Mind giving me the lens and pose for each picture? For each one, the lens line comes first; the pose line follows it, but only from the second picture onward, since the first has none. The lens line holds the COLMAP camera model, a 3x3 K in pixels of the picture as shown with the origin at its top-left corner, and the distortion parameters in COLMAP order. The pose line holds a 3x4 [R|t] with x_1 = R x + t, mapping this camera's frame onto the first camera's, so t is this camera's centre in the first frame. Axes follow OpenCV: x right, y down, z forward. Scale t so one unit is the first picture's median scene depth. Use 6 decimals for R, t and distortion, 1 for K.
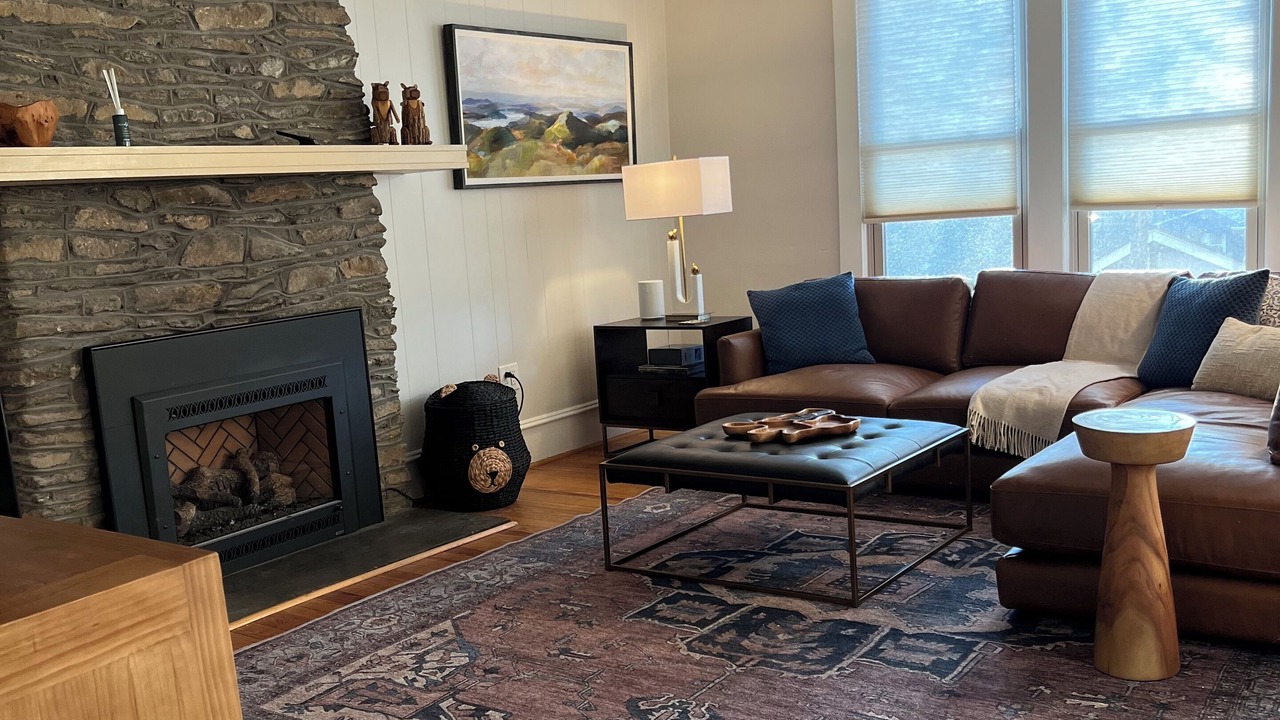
lens RADIAL K [[1260.5, 0, 637.1], [0, 1260.5, 379.0], [0, 0, 1]] dist [0.162130, -0.383228]
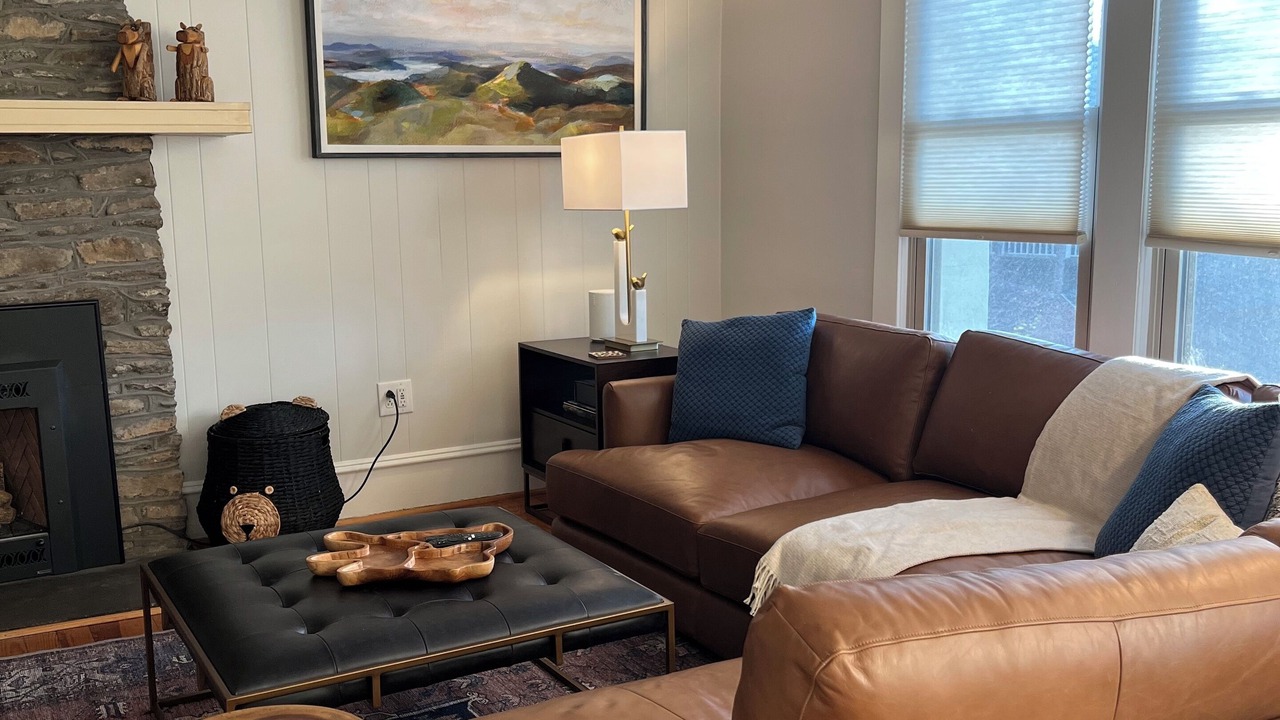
lens RADIAL K [[1272.0, 0, 646.4], [0, 1272.0, 387.3], [0, 0, 1]] dist [0.078091, -0.159980]
pose [[0.910120, 0.122667, -0.395771, 0.398573], [-0.104544, 0.992252, 0.067133, -0.086511], [0.400939, -0.019724, 0.915892, 0.363806]]
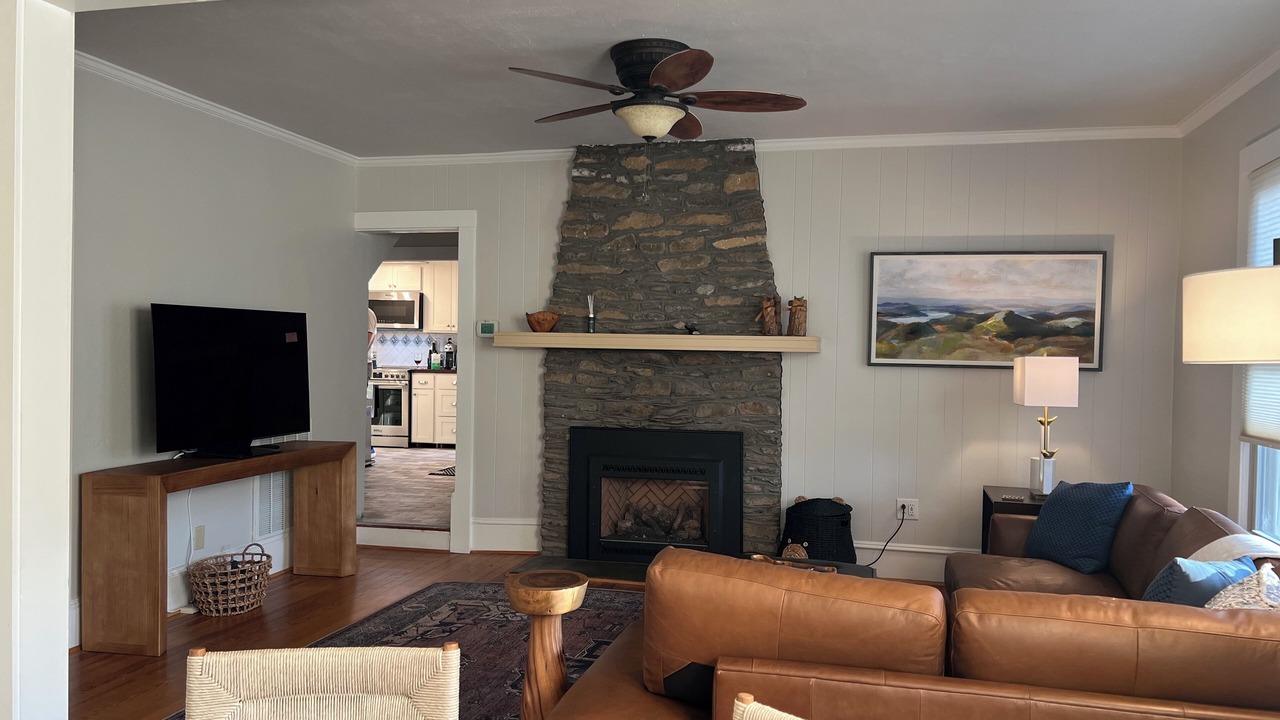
lens RADIAL K [[949.0, 0, 640.0], [0, 949.0, 360.0], [0, 0, 1]] dist [0.127879, -0.322067]
pose [[0.369548, 0.086261, -0.925199, 0.781550], [-0.176405, 0.984087, 0.021291, -0.139330], [0.912313, 0.155342, 0.378884, 0.381490]]
